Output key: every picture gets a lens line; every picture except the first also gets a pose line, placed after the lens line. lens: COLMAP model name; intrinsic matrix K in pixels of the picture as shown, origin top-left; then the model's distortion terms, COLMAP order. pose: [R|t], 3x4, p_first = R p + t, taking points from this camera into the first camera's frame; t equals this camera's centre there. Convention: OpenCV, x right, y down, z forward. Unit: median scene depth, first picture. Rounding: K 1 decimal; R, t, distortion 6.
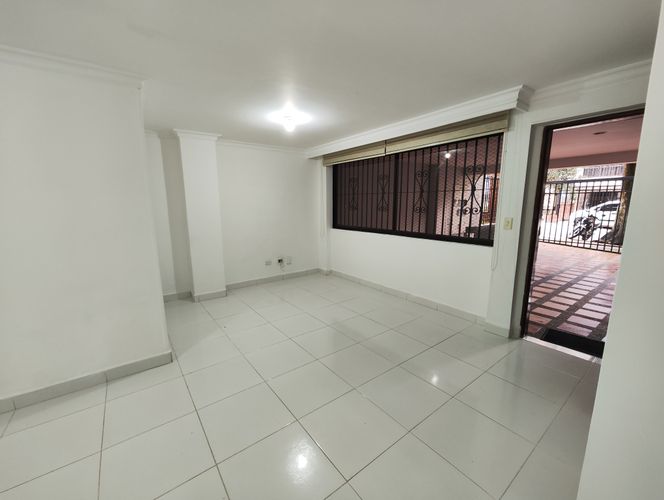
lens RADIAL K [[276.8, 0, 332.0], [0, 276.8, 250.0], [0, 0, 1]] dist [-0.000780, 0.000068]
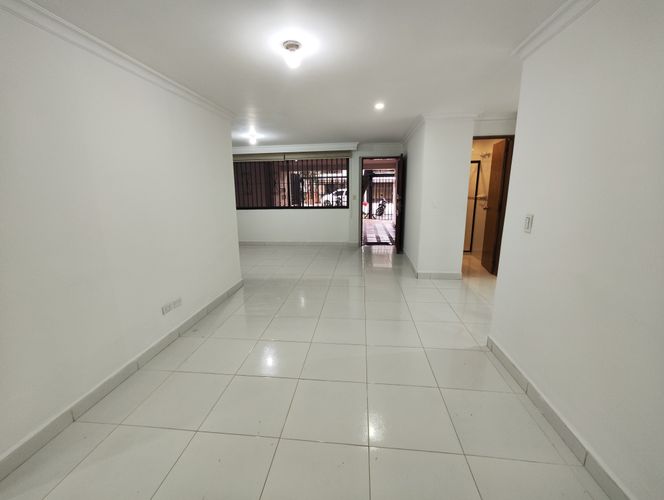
lens RADIAL K [[276.8, 0, 332.0], [0, 276.8, 250.0], [0, 0, 1]] dist [-0.000780, 0.000068]
pose [[0.675209, -0.163438, 0.719292, -0.648049], [0.137913, 0.985920, 0.094560, 0.050606], [-0.724619, 0.035352, 0.688242, -0.242716]]
